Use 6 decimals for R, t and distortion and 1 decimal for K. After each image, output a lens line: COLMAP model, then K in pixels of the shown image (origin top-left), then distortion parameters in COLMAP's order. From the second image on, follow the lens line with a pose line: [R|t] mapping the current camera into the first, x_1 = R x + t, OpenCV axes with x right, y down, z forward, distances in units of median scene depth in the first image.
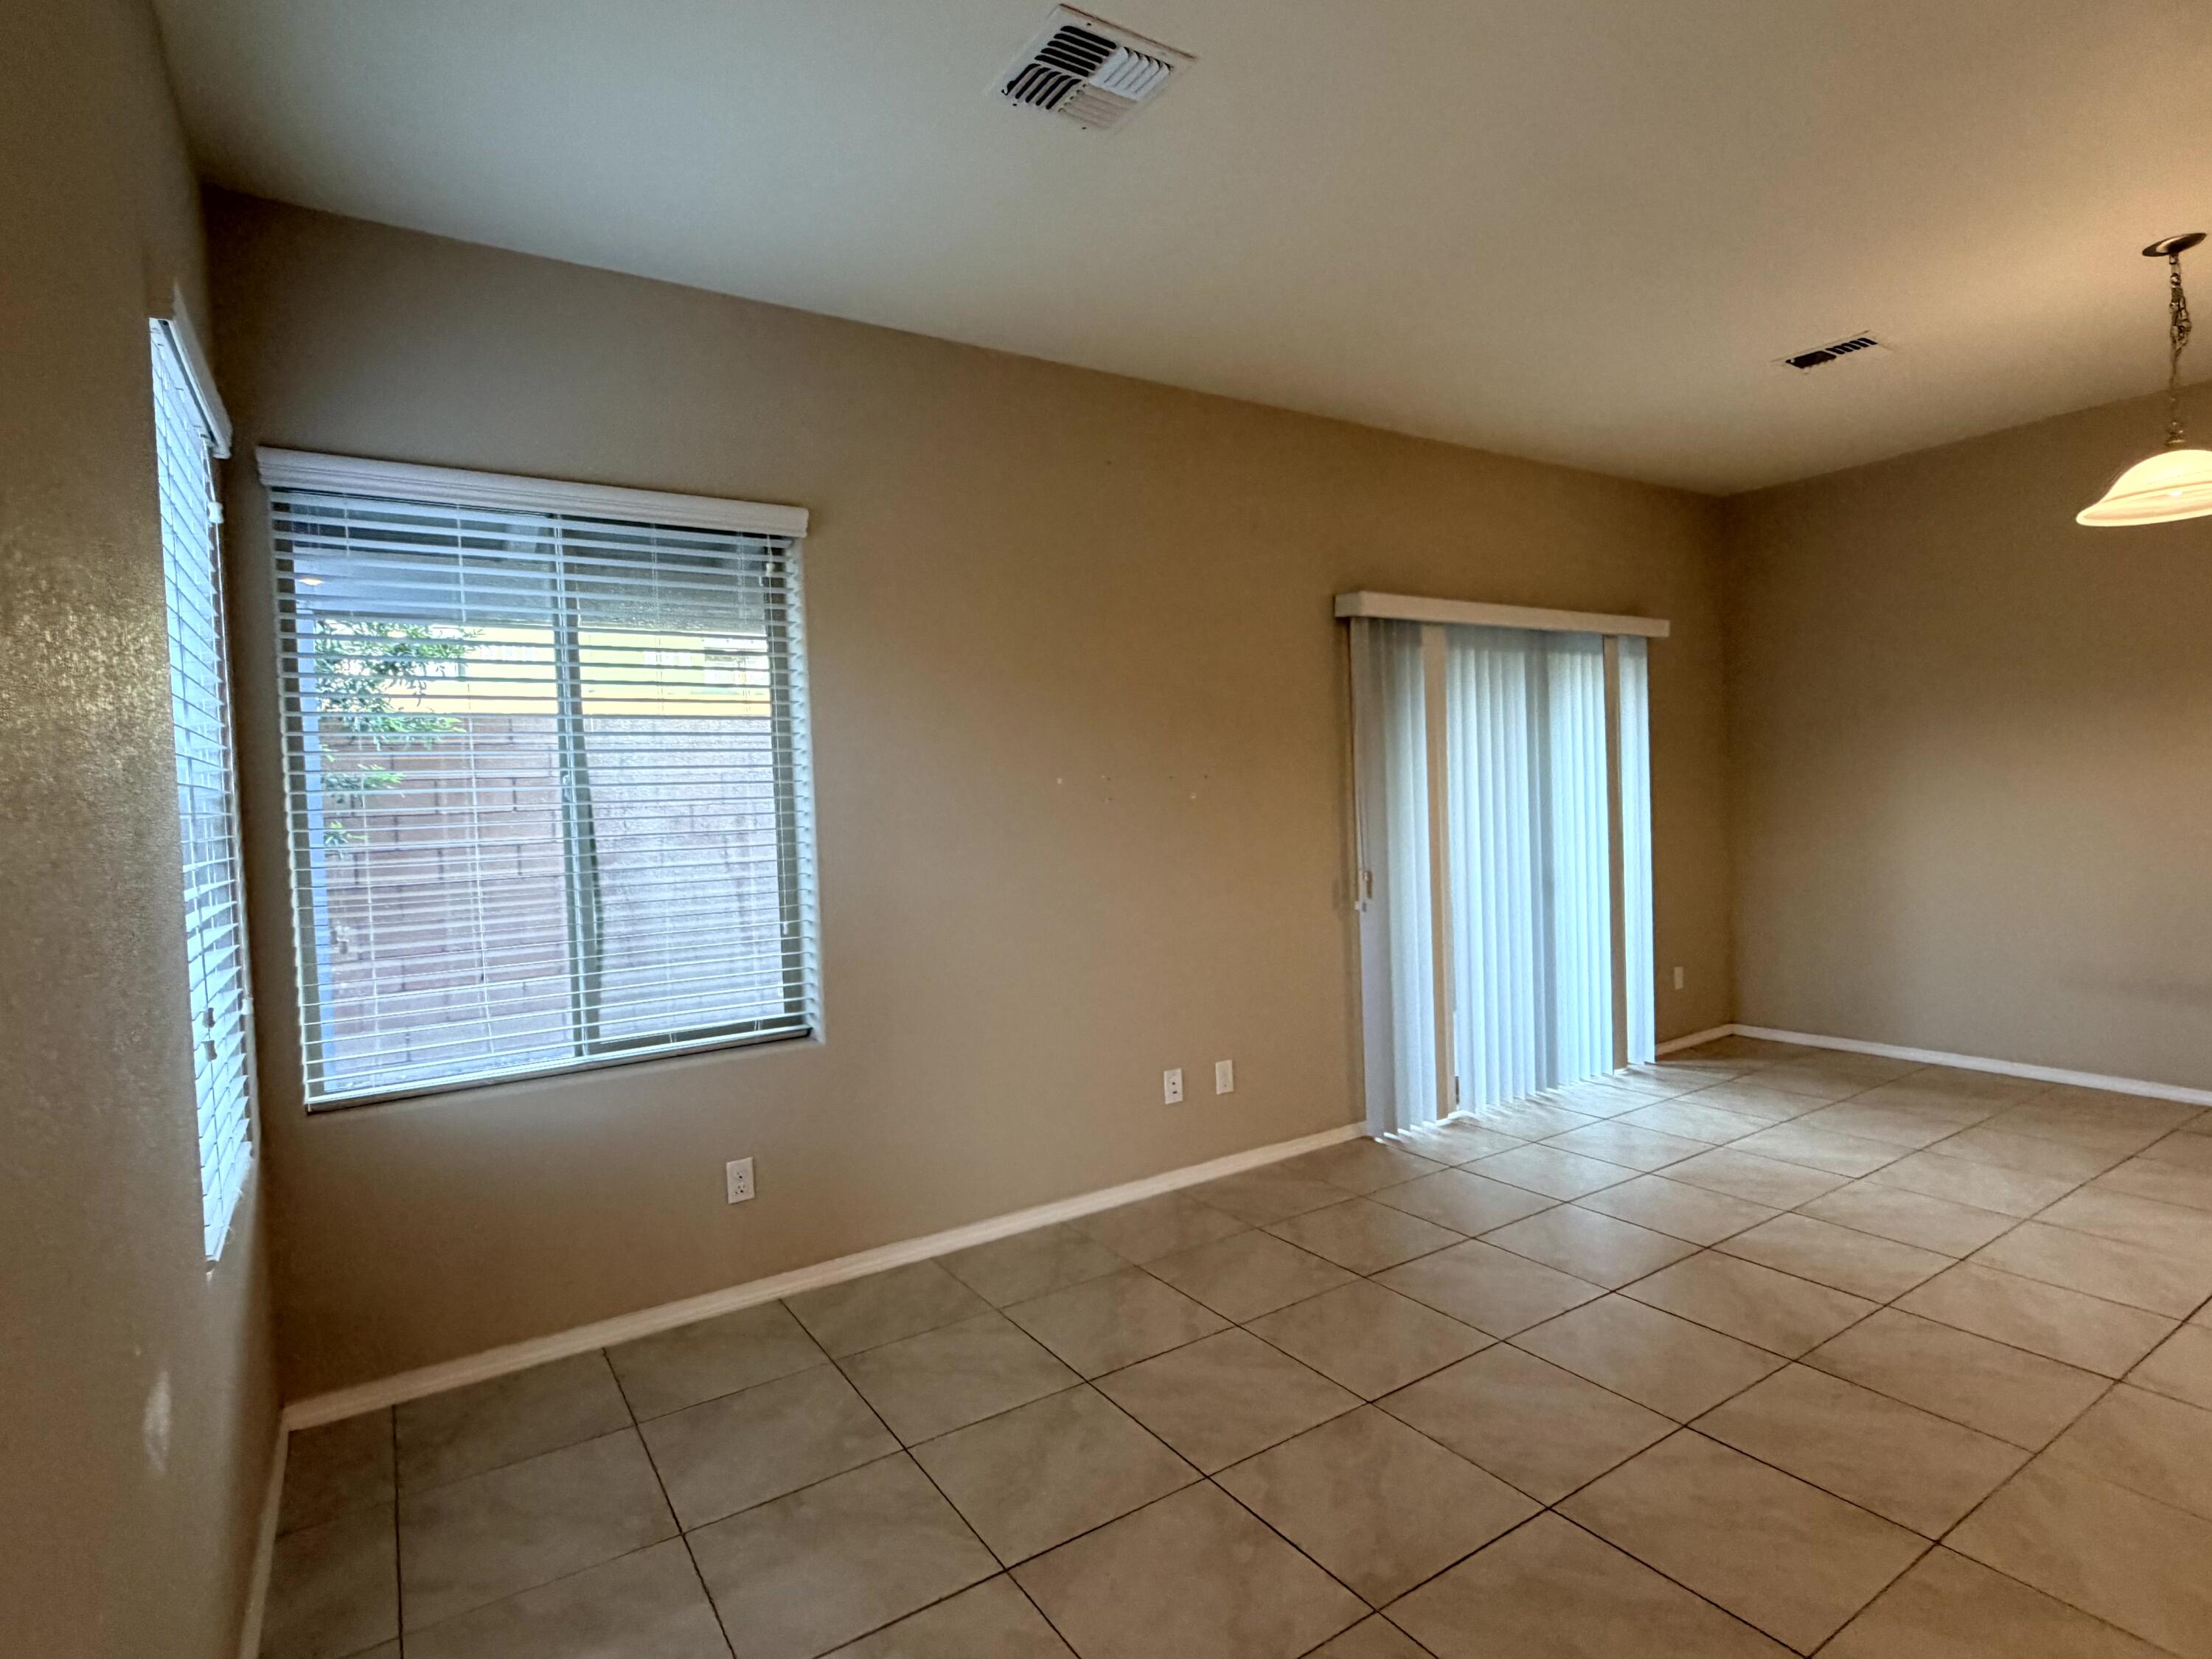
lens RADIAL K [[1129.1, 0, 1095.7], [0, 1129.1, 838.8], [0, 0, 1]] dist [0.000092, 0.000790]
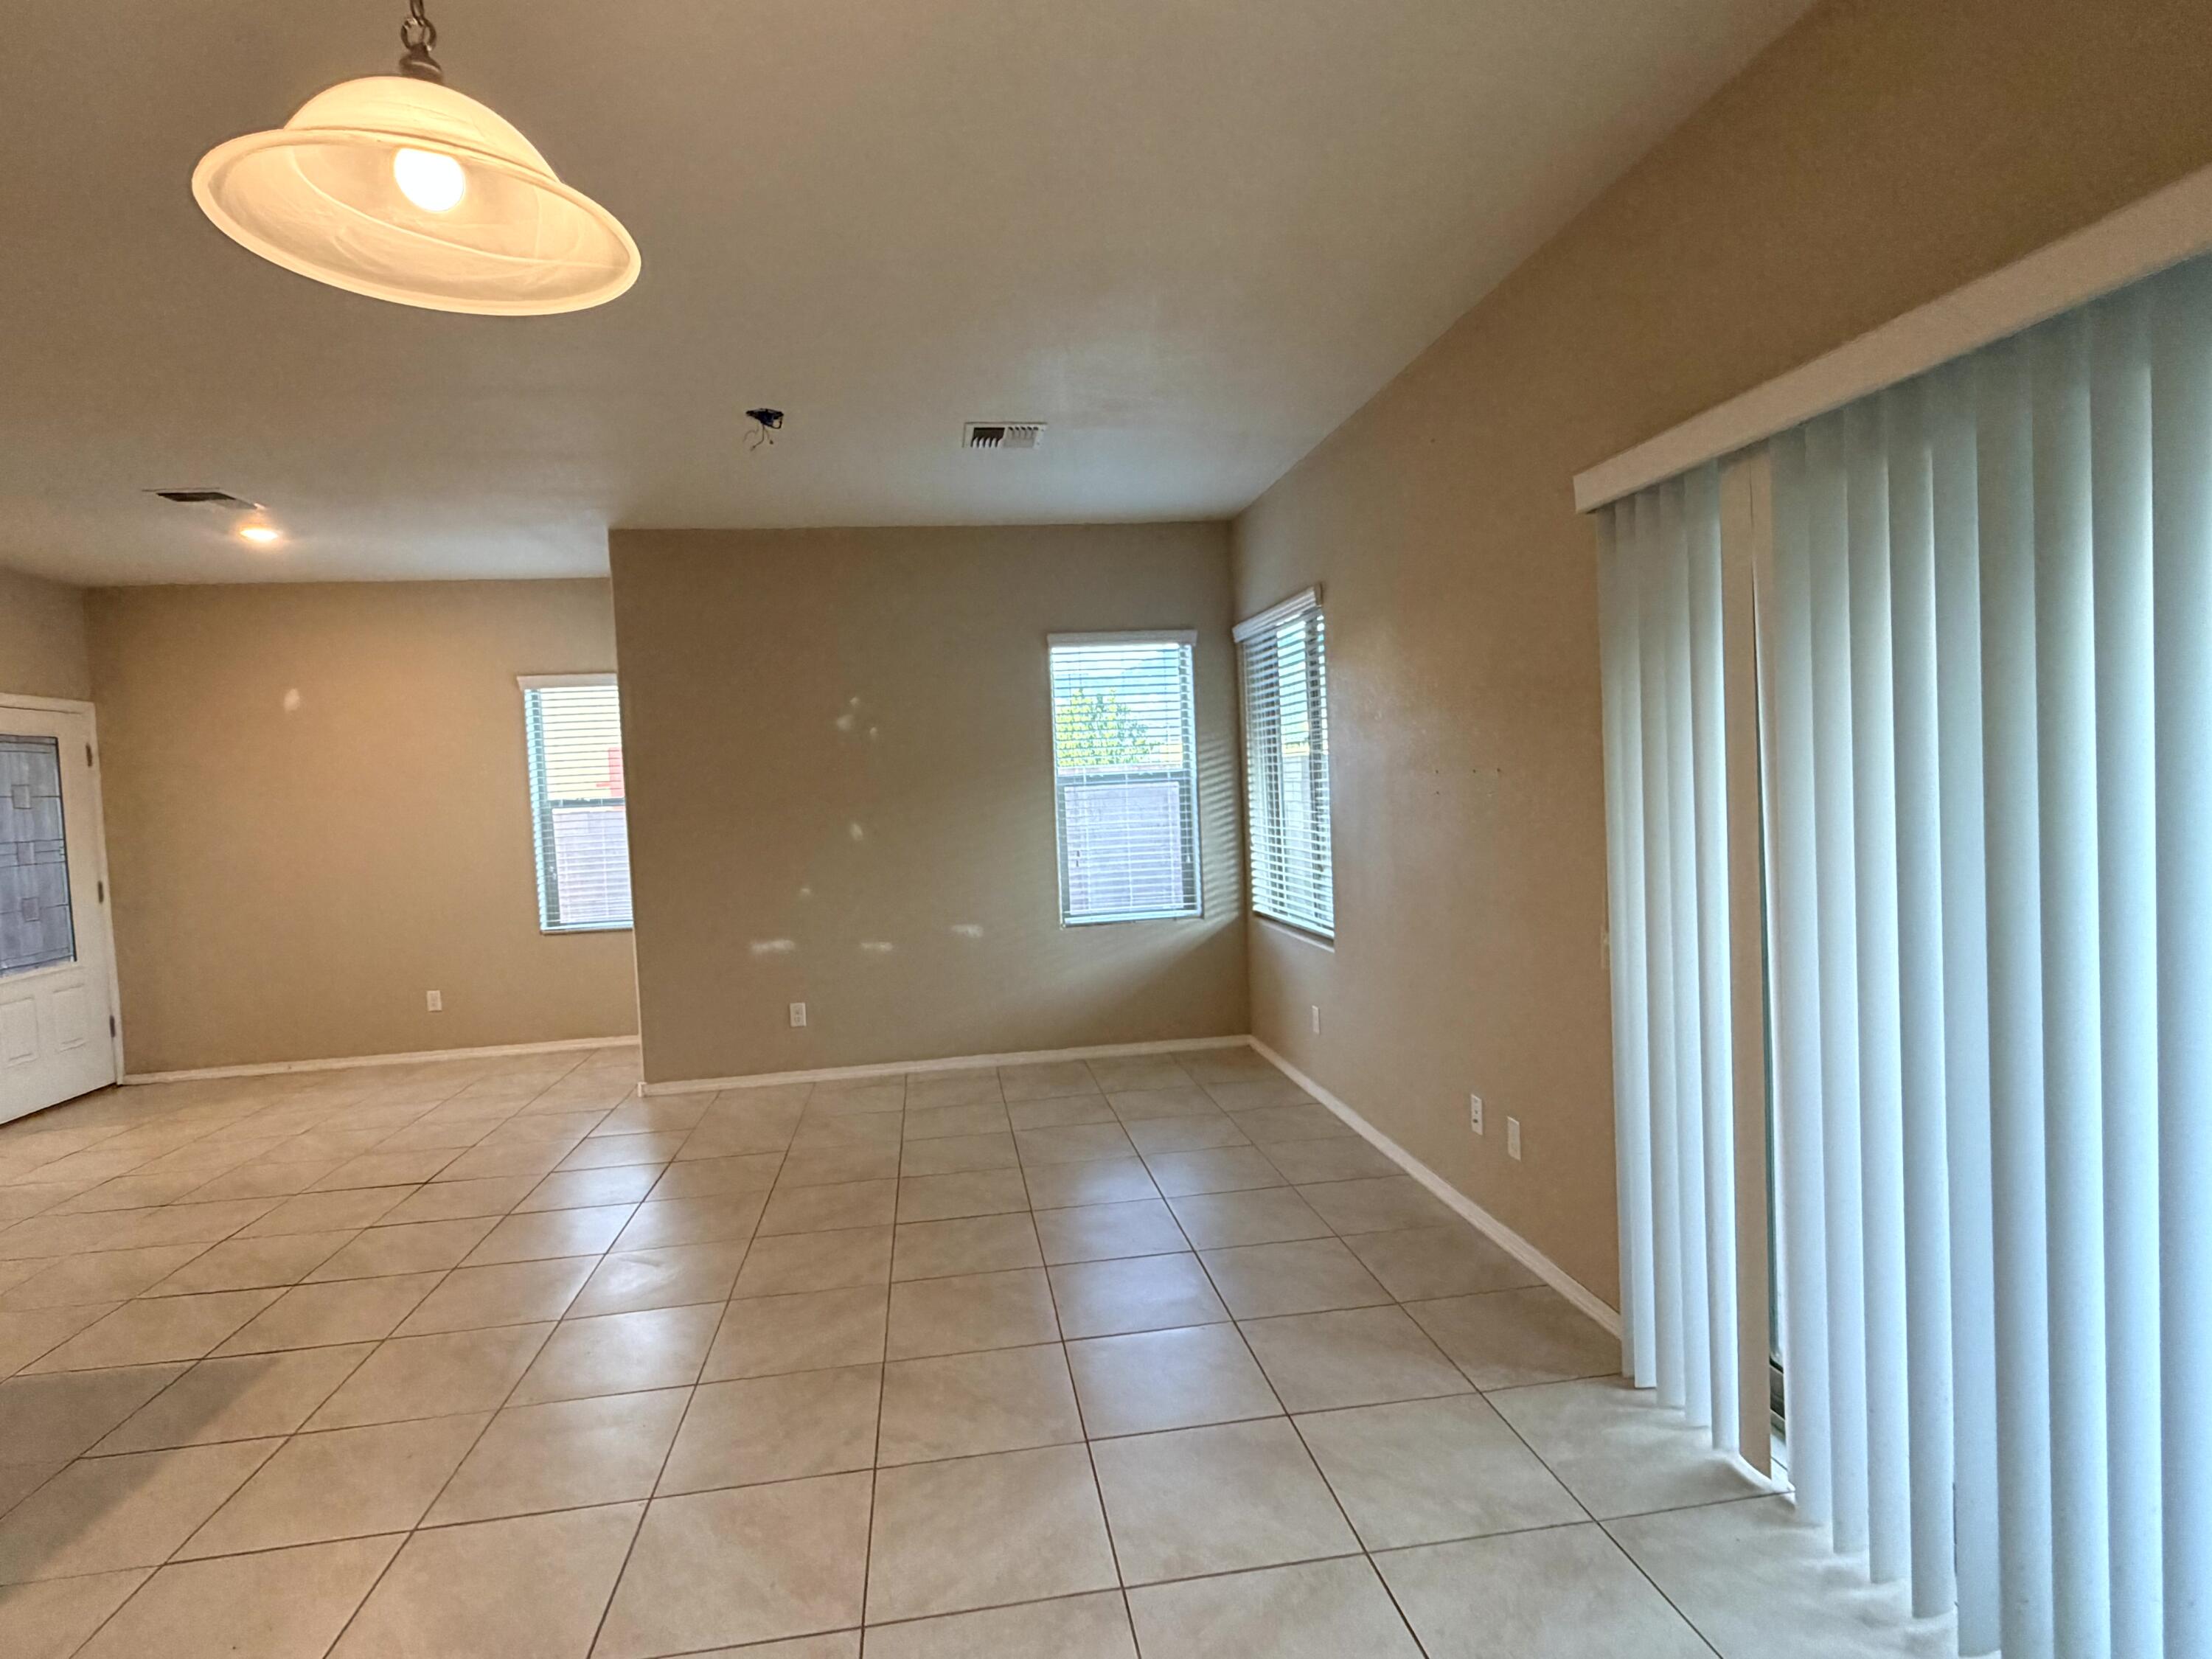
lens RADIAL K [[1129.1, 0, 1083.8], [0, 1129.1, 837.4], [0, 0, 1]] dist [0.000092, 0.000790]
pose [[-0.414316, 0.099030, -0.904729, 1.324649], [0.021238, 0.994844, 0.099168, -0.125218], [0.909885, 0.021872, -0.414283, 1.456391]]
